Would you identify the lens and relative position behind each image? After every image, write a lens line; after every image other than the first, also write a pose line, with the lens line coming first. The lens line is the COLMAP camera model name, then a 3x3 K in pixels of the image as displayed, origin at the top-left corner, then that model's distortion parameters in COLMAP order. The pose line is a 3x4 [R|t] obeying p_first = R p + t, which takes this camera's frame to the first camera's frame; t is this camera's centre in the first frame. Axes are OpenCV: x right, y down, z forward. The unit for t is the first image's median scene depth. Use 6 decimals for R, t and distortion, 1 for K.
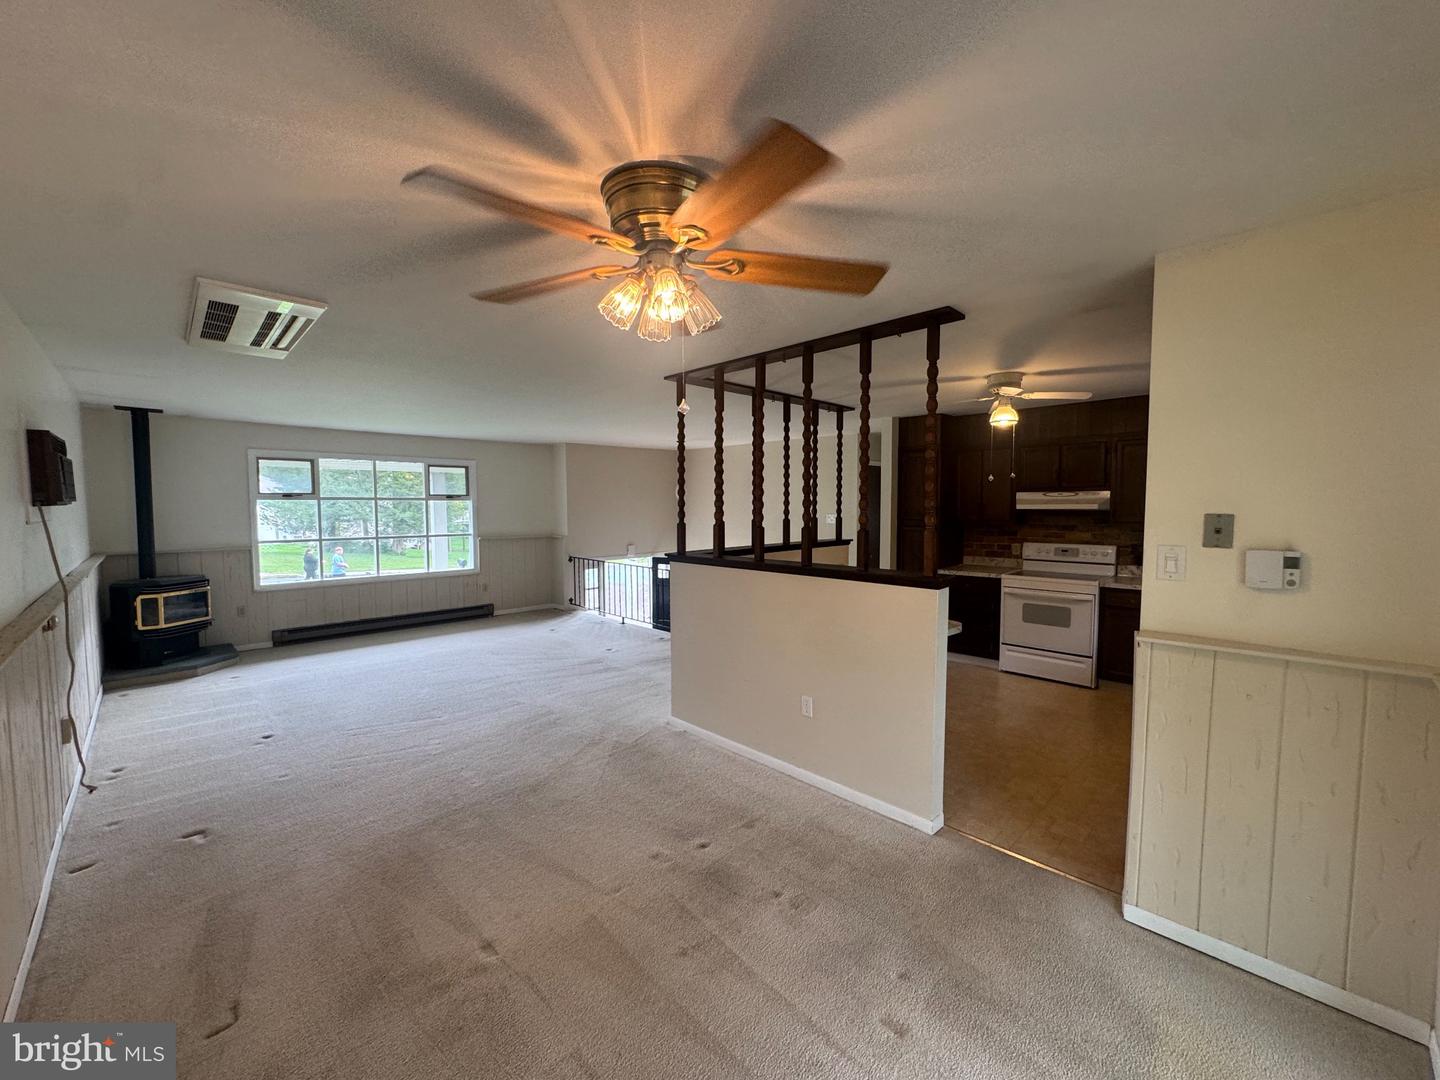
lens RADIAL K [[574.9, 0, 721.1], [0, 574.9, 542.3], [0, 0, 1]] dist [-0.001678, -0.000204]
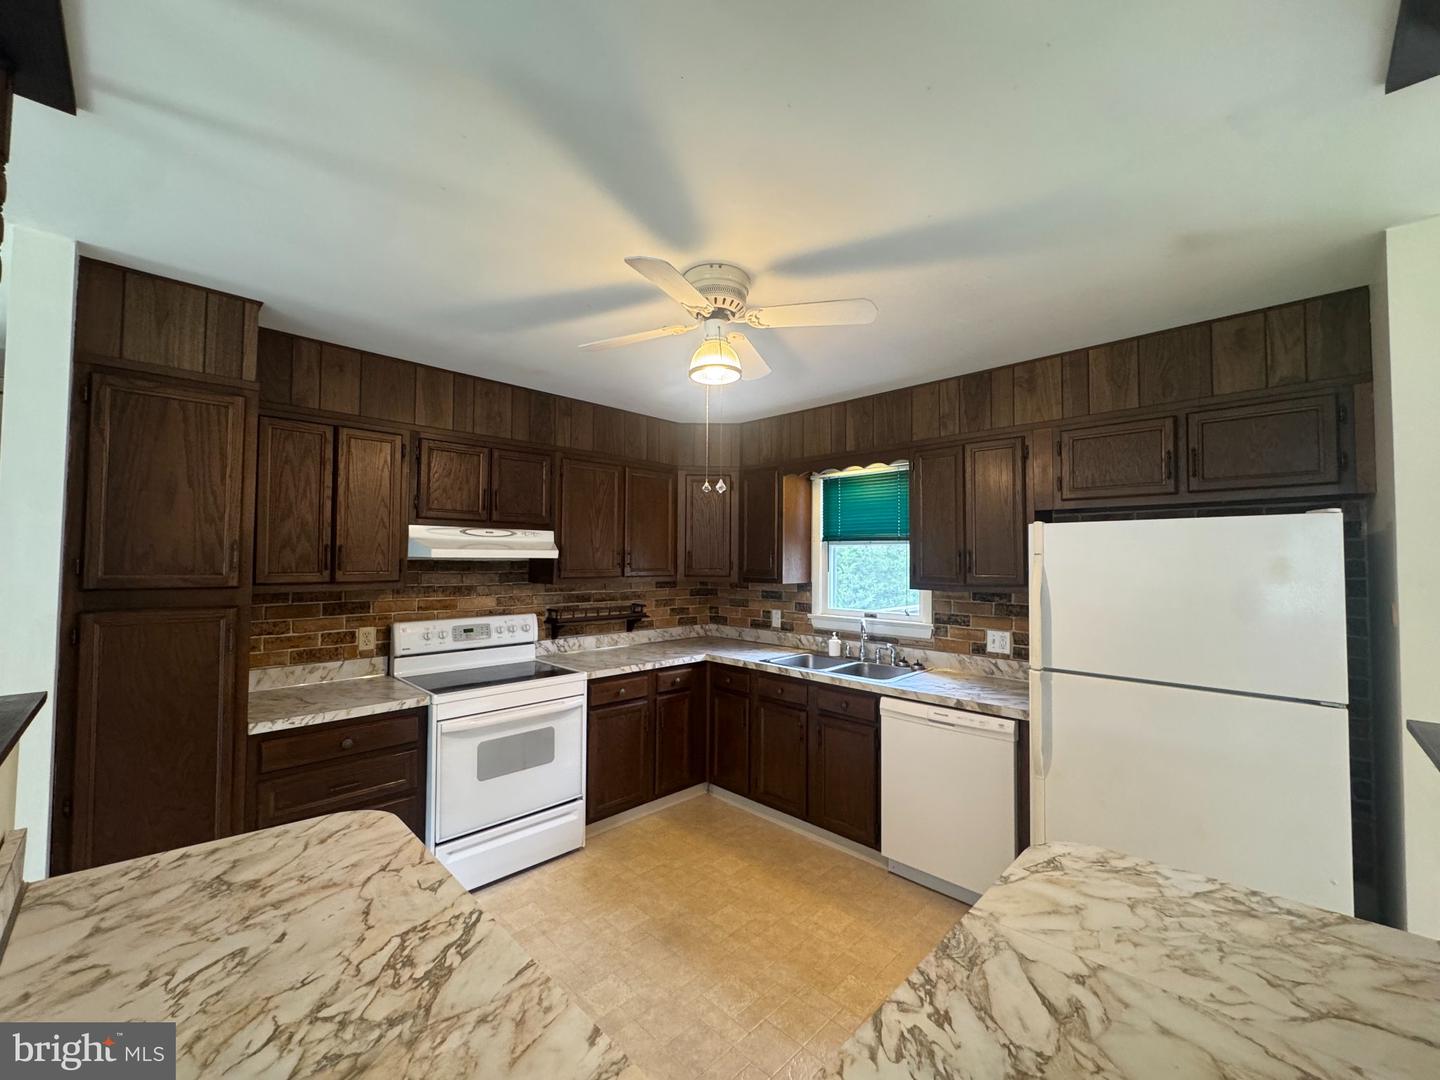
lens RADIAL K [[574.9, 0, 722.3], [0, 574.9, 541.9], [0, 0, 1]] dist [-0.001678, -0.000204]
pose [[-0.012654, 0.033714, 0.999351, 0.011377], [0.057568, 0.997798, -0.032932, -0.040806], [-0.998261, 0.057114, -0.014567, 0.756098]]
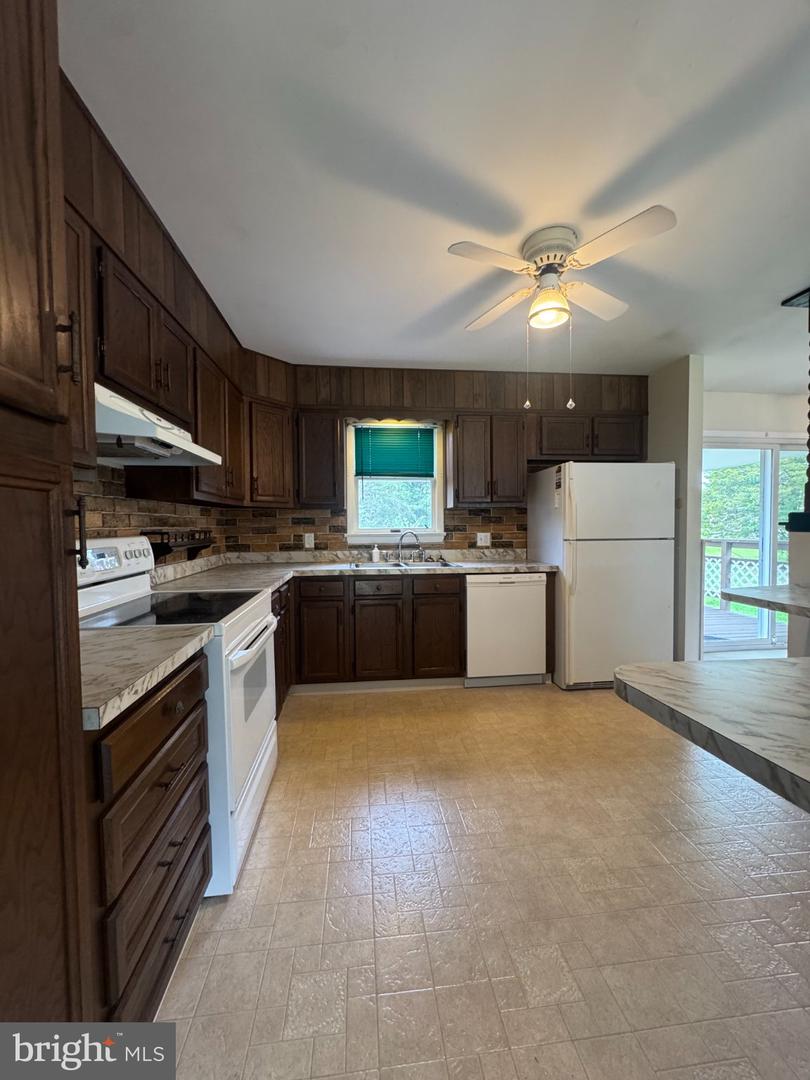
lens RADIAL K [[431.1, 0, 403.0], [0, 431.1, 540.5], [0, 0, 1]] dist [-0.001678, -0.000204]
pose [[-0.784153, -0.014890, 0.620389, 0.238761], [0.049724, 0.994990, 0.086730, -0.012066], [-0.618572, 0.098858, -0.779484, 1.118273]]
